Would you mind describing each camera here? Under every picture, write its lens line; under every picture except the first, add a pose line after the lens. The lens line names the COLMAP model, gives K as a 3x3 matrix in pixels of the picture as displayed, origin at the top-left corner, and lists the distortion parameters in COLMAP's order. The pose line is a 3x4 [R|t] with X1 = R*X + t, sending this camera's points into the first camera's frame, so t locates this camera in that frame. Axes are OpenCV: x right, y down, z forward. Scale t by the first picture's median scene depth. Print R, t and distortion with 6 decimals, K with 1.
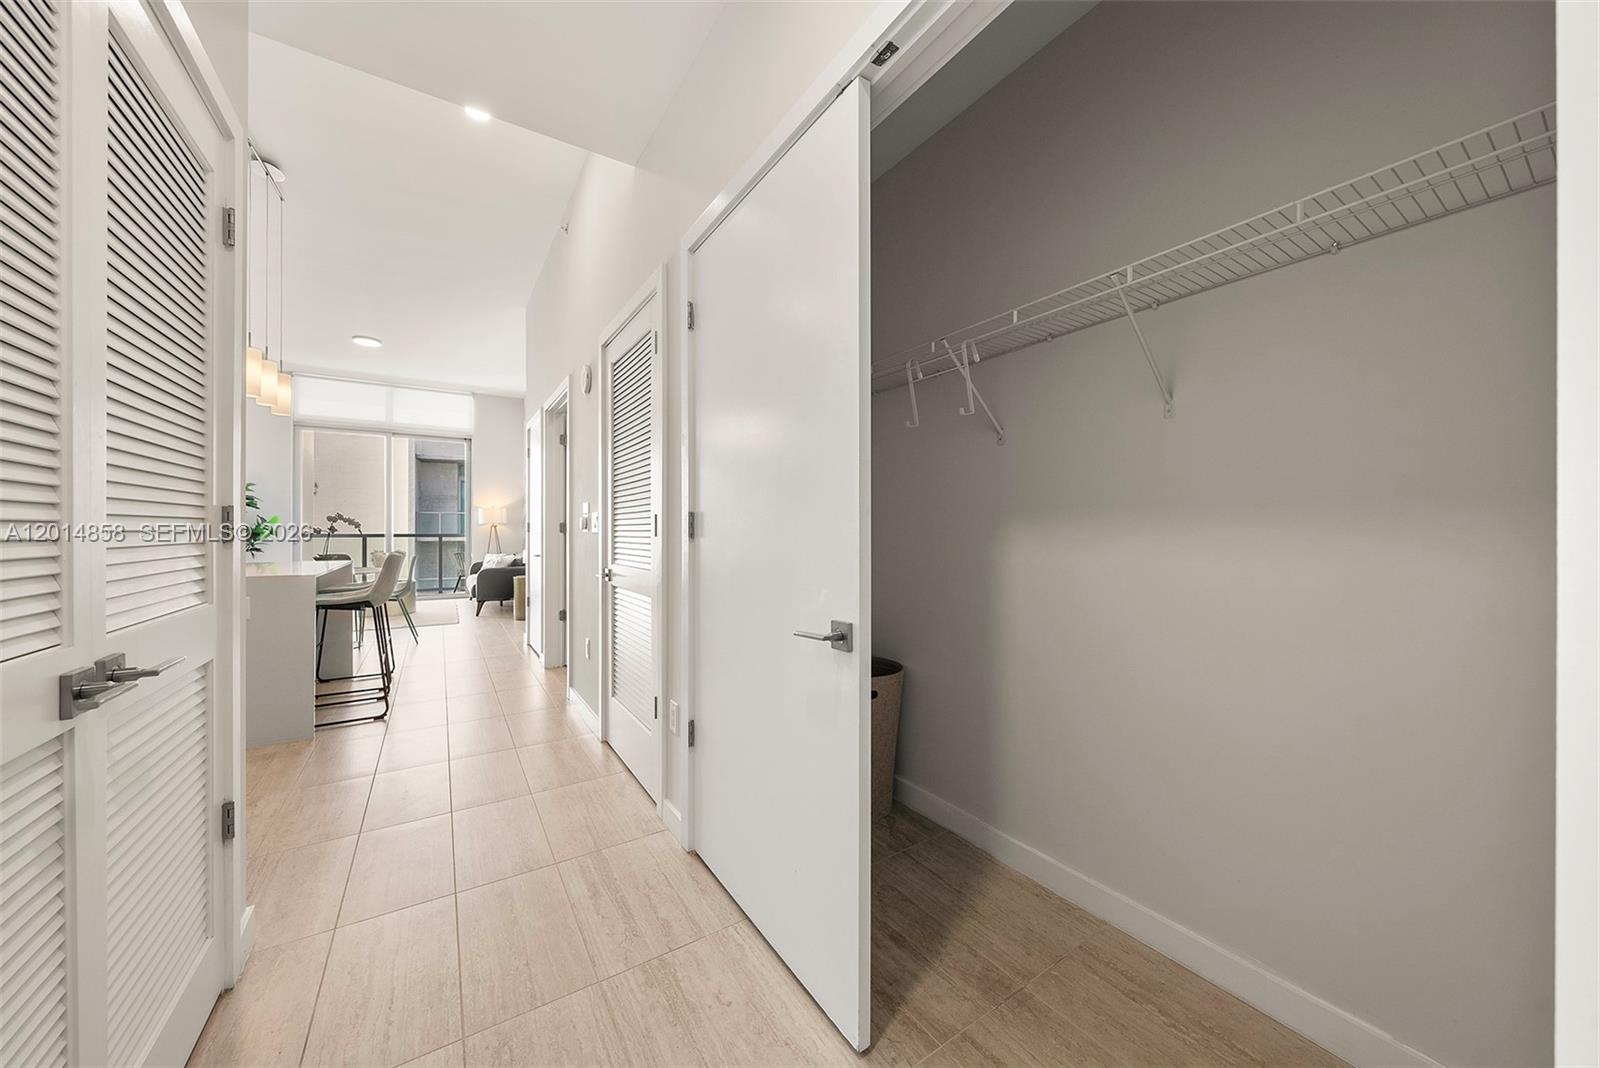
lens RADIAL K [[557.0, 0, 793.7], [0, 557.0, 529.4], [0, 0, 1]] dist [-0.000371, -0.000028]
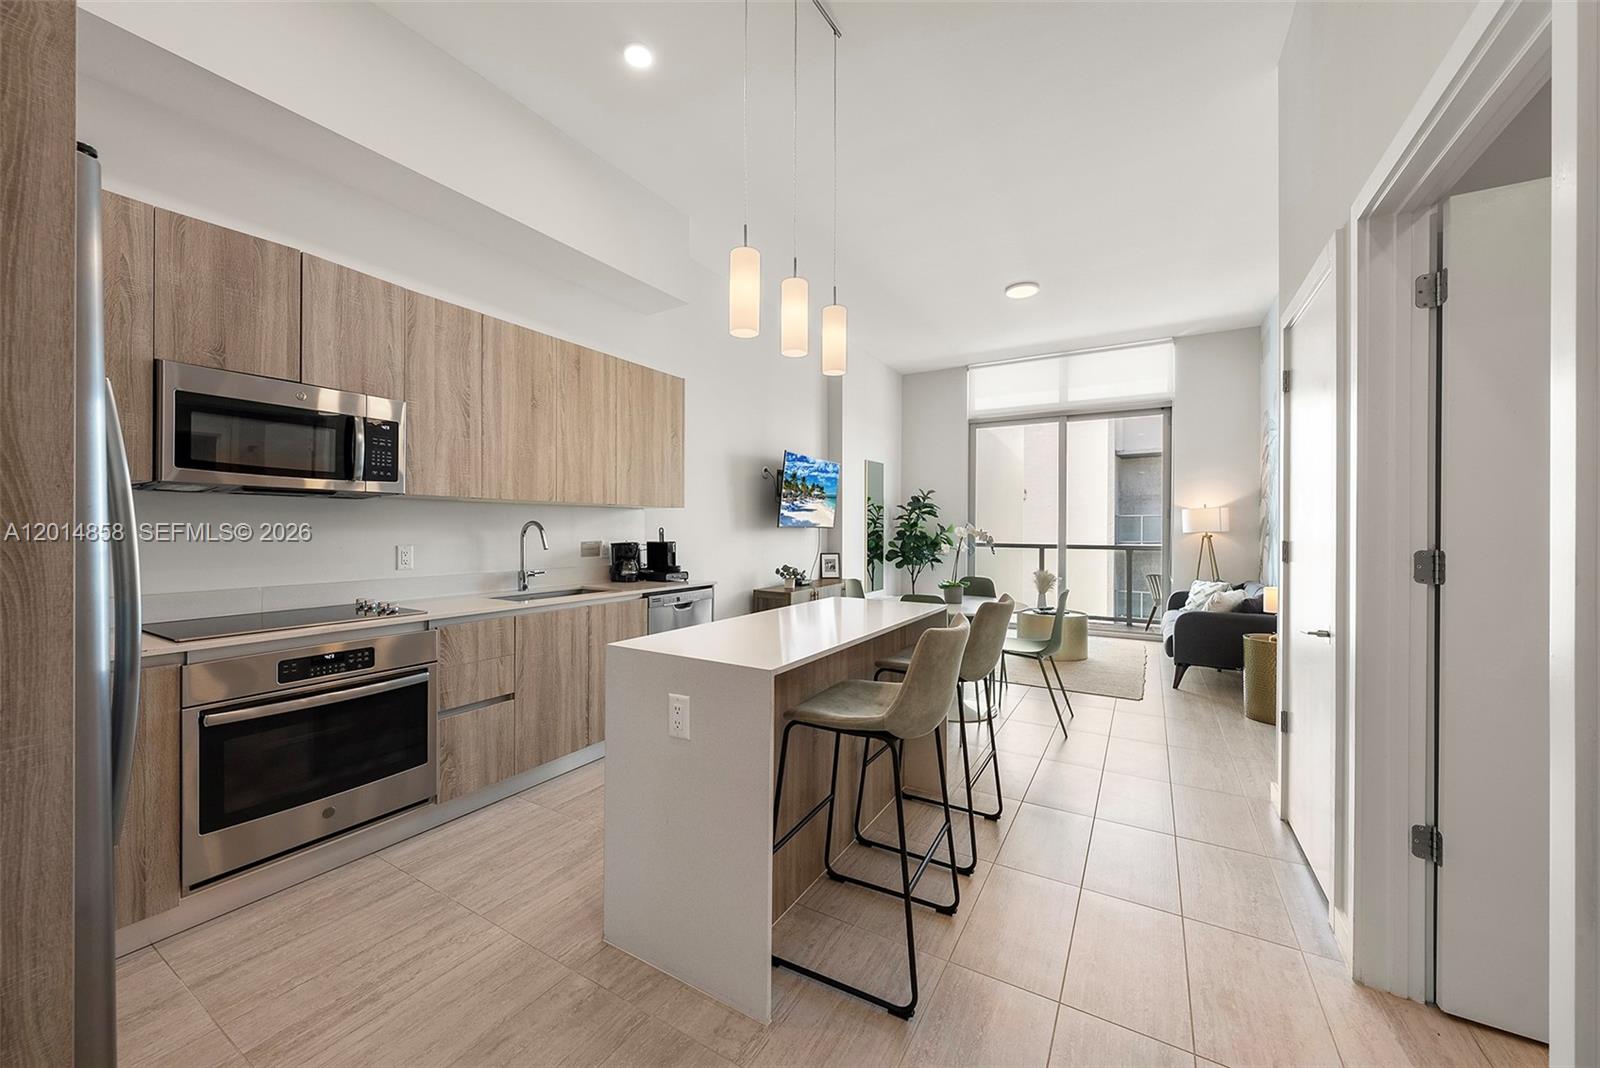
lens RADIAL K [[588.5, 0, 787.8], [0, 588.5, 529.9], [0, 0, 1]] dist [-0.000689, -0.000065]
pose [[0.437117, 0.001637, -0.899403, -0.219525], [-0.003765, 0.999993, -0.000010, -0.017898], [0.899397, 0.003390, 0.437120, 0.422021]]
